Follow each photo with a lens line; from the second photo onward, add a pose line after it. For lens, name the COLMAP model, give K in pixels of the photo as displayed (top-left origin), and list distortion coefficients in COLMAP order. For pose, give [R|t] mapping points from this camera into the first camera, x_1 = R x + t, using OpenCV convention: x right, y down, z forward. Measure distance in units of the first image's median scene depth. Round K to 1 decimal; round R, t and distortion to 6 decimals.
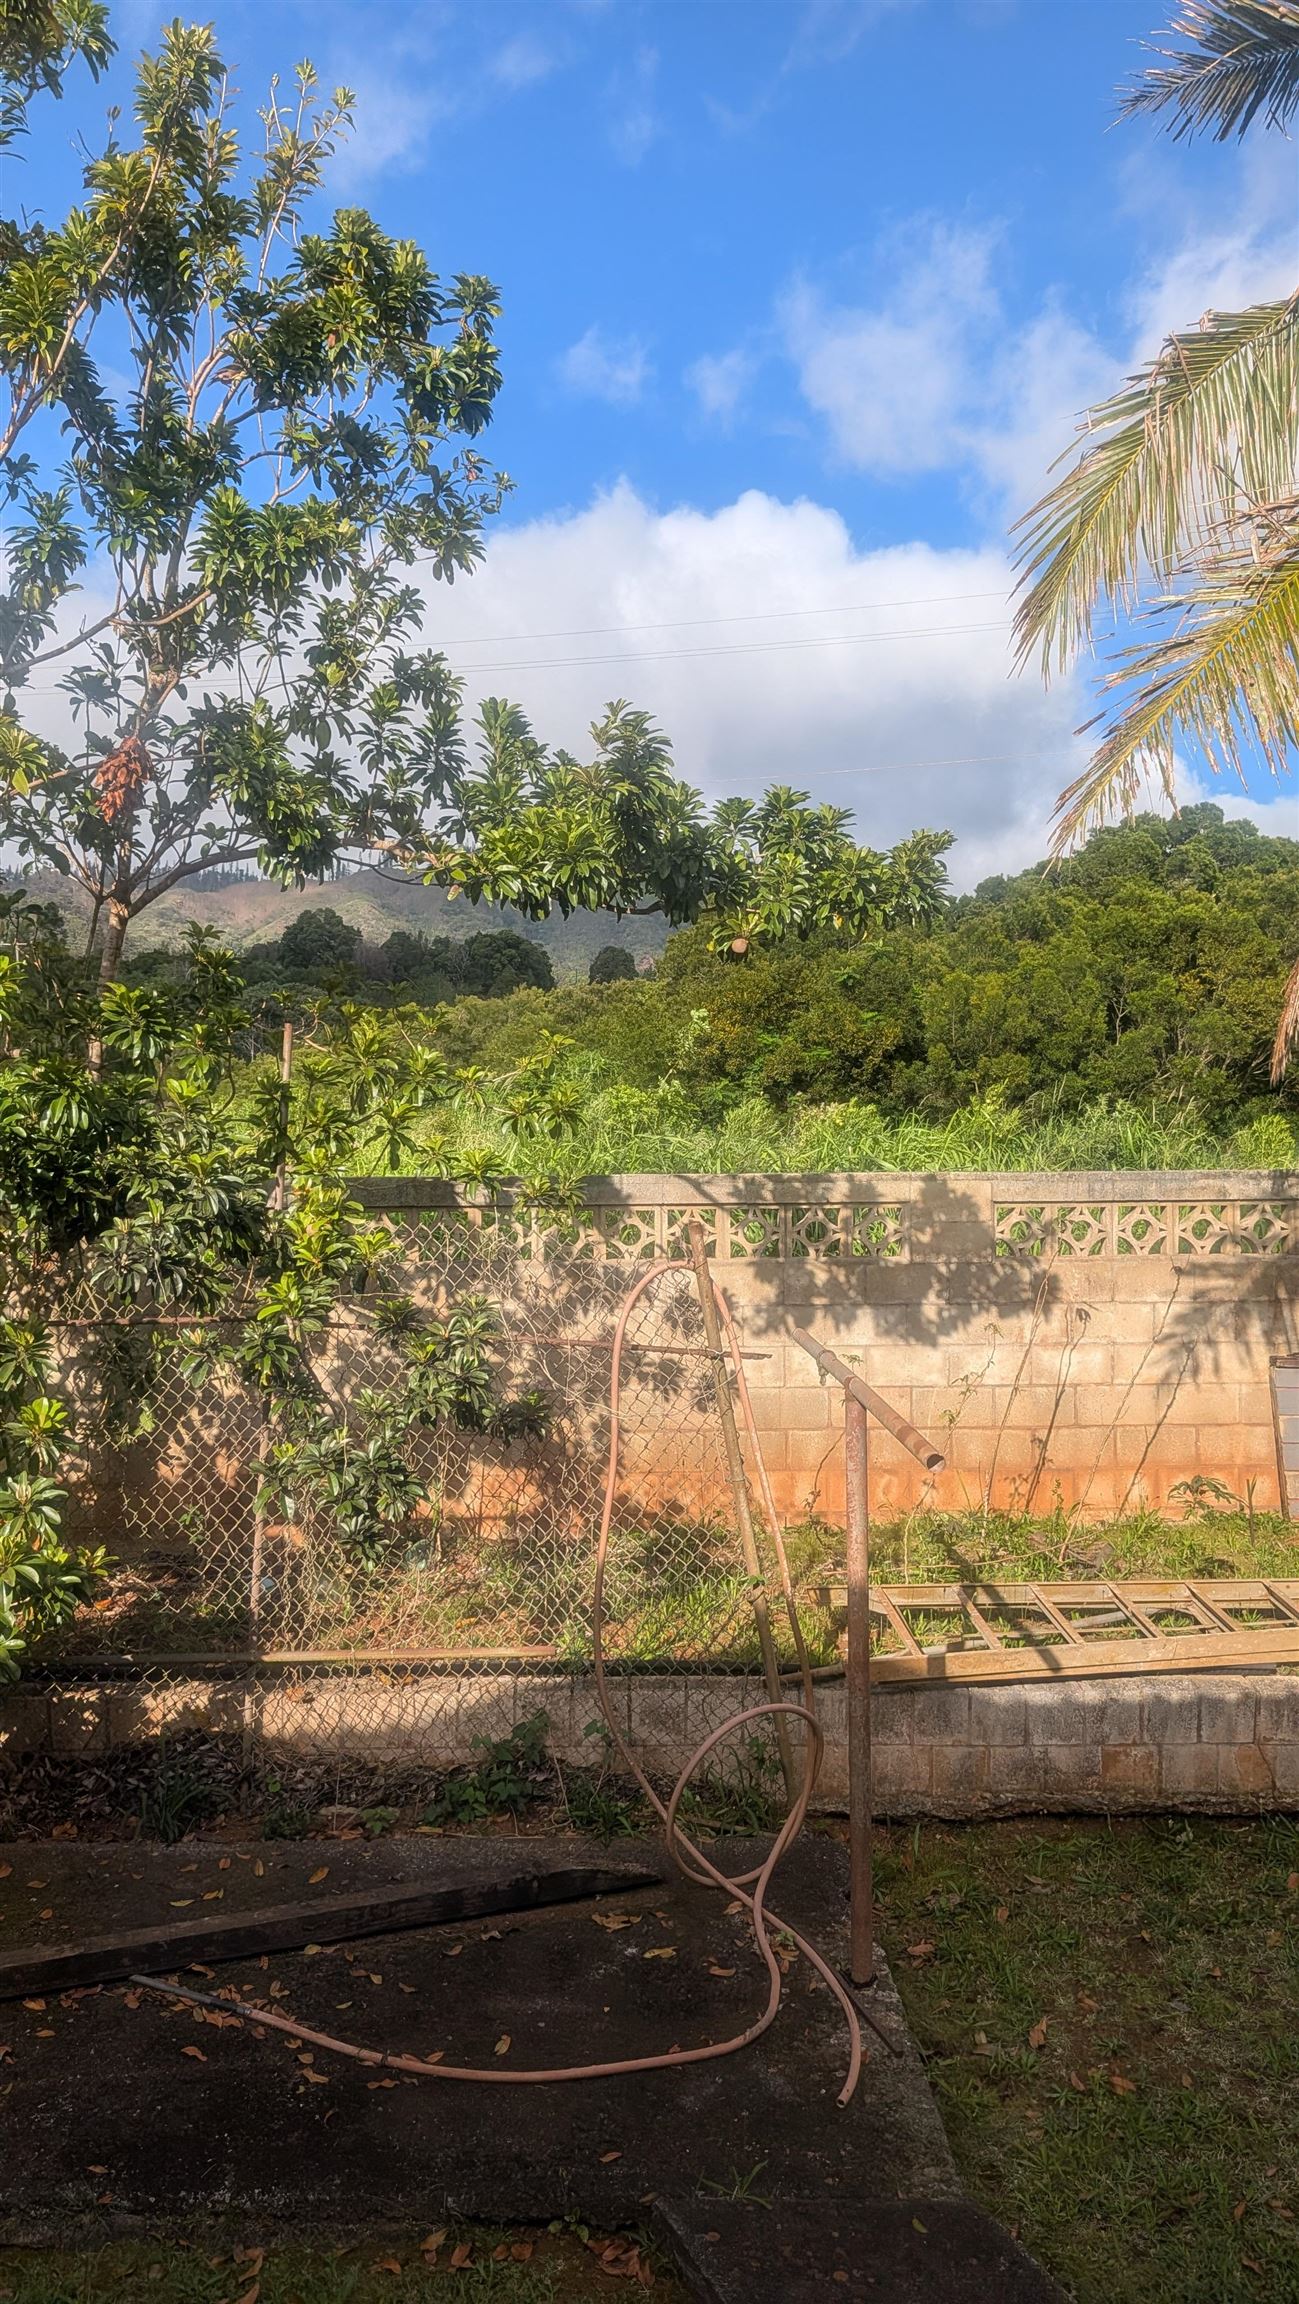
lens RADIAL K [[1735.5, 0, 690.1], [0, 1735.5, 1099.0], [0, 0, 1]] dist [0.059115, -0.098552]
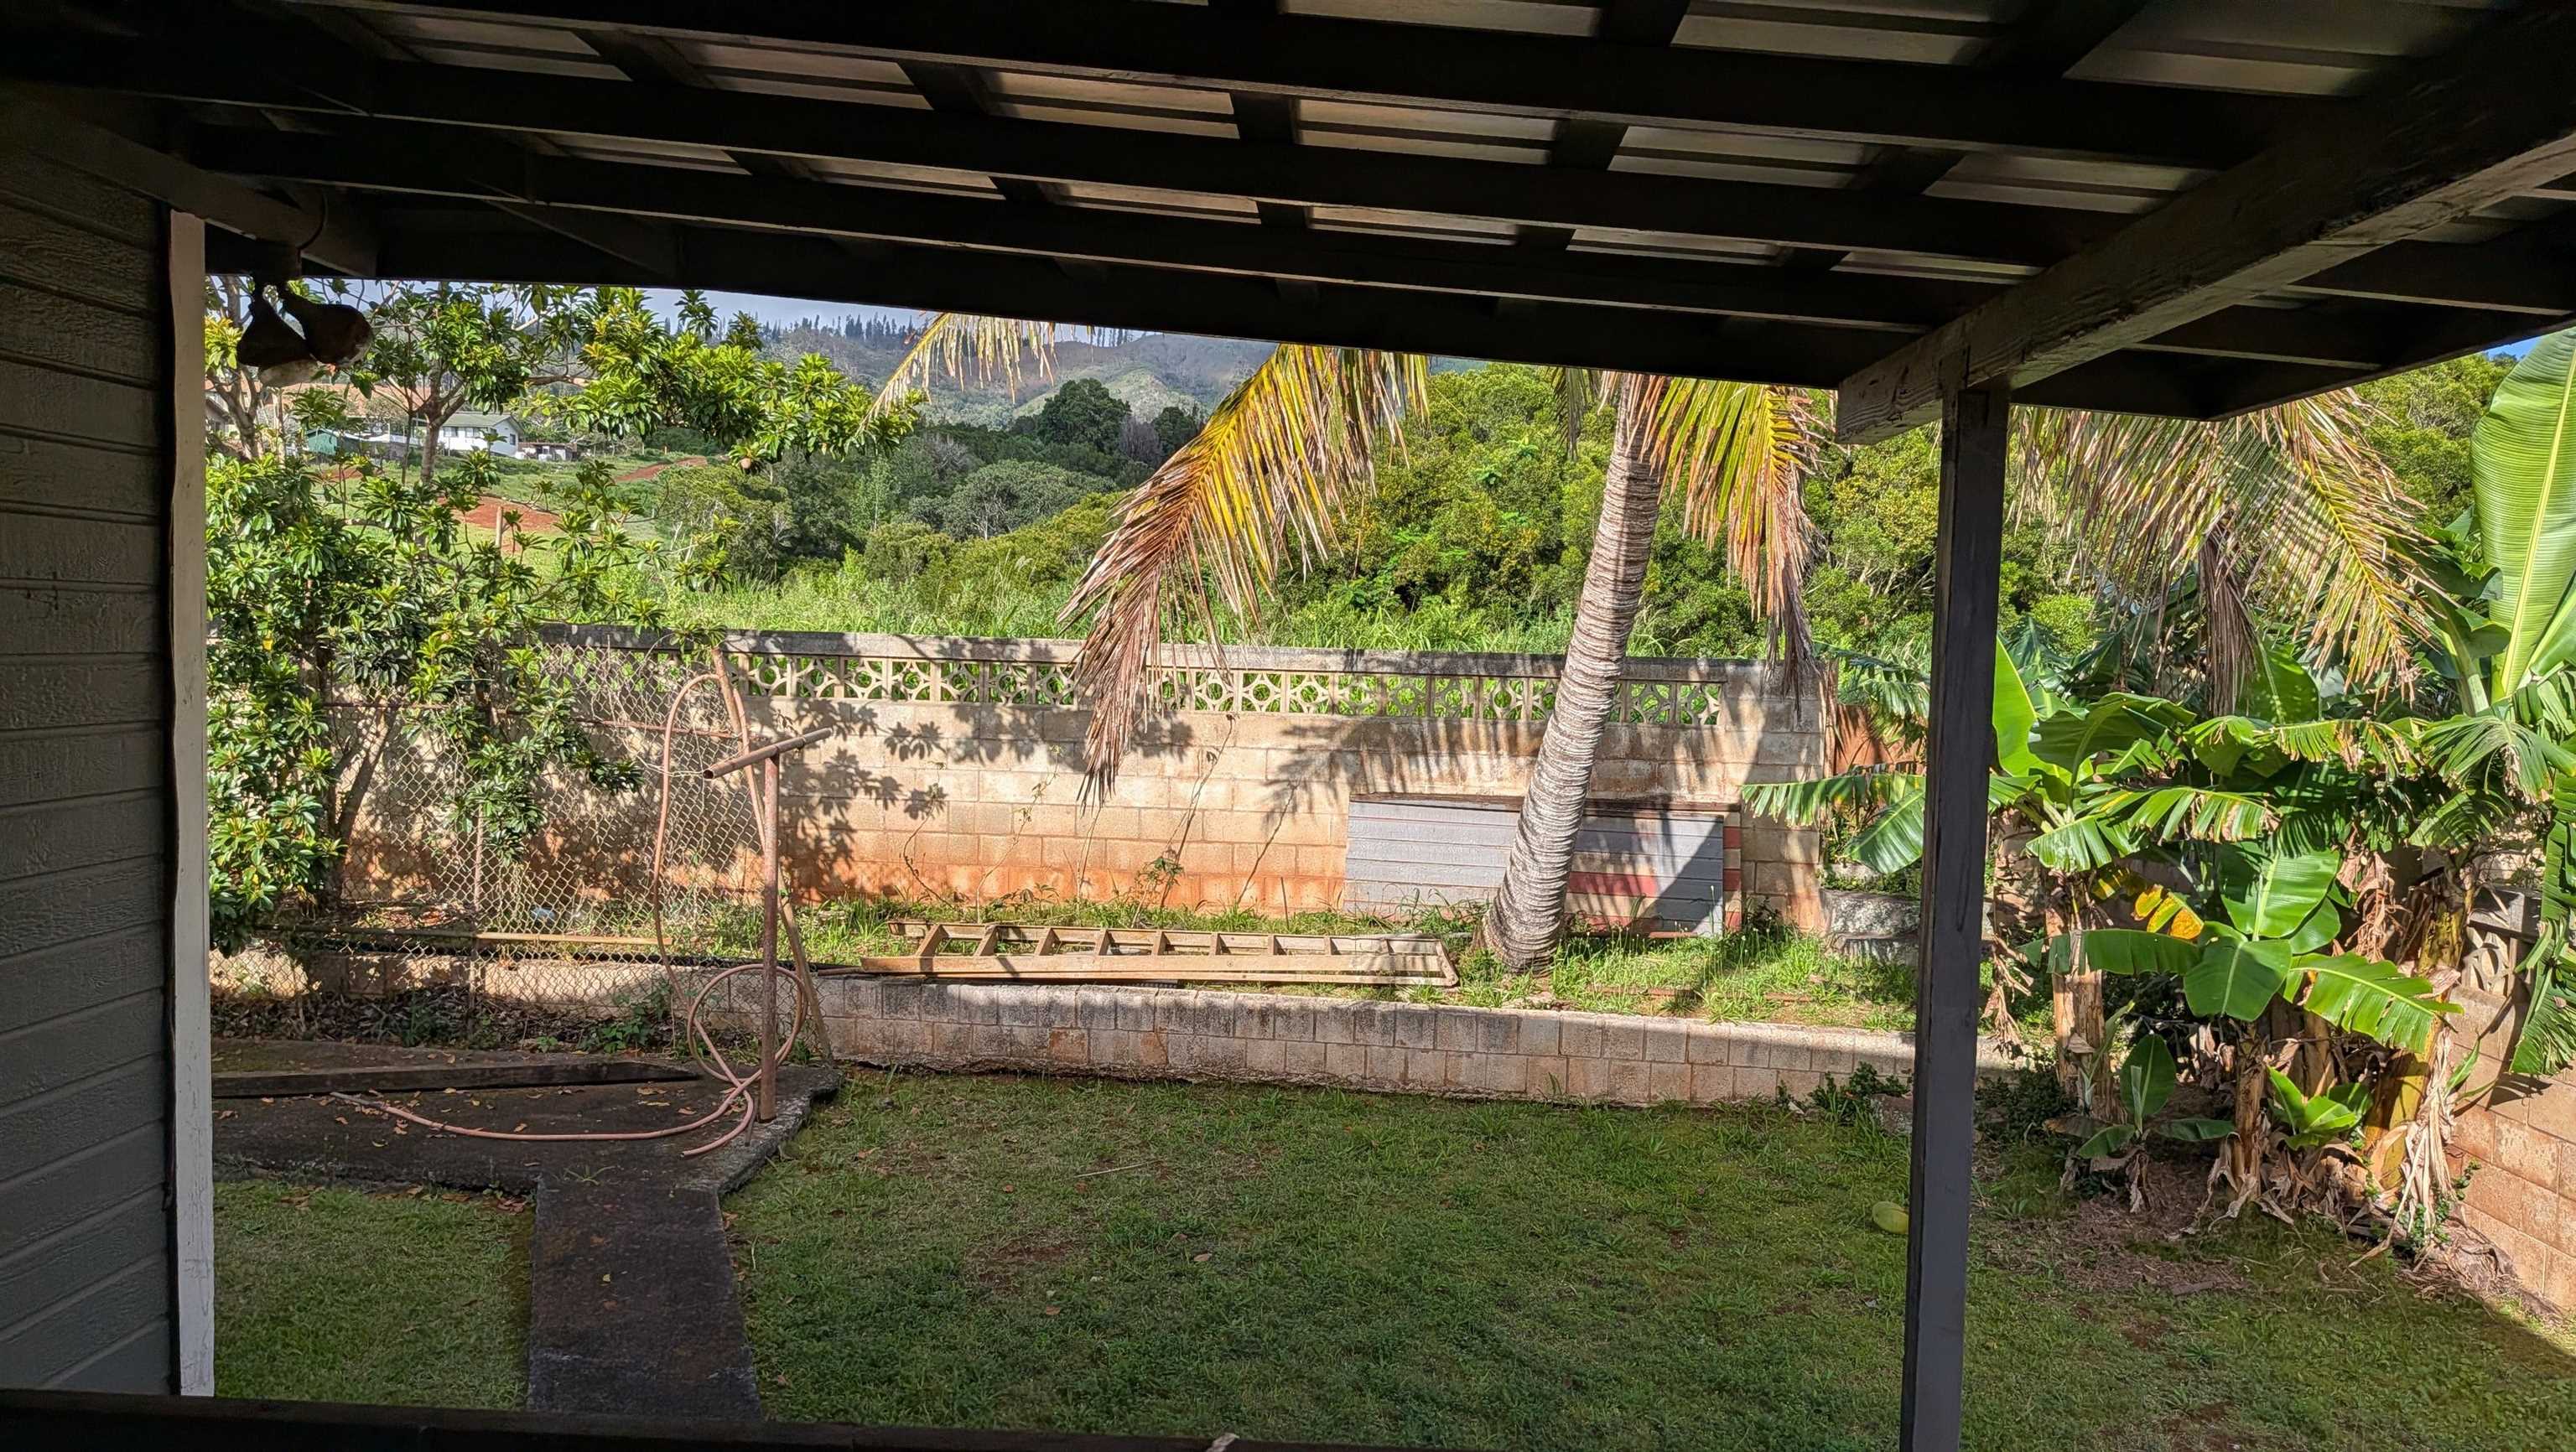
lens RADIAL K [[1940.2, 0, 1270.5], [0, 1940.2, 700.8], [0, 0, 1]] dist [0.059115, -0.098552]
pose [[0.993531, 0.040842, -0.105962, 0.419472], [-0.035321, 0.997945, 0.053464, 0.005794], [0.107927, -0.049375, 0.992932, -0.400950]]
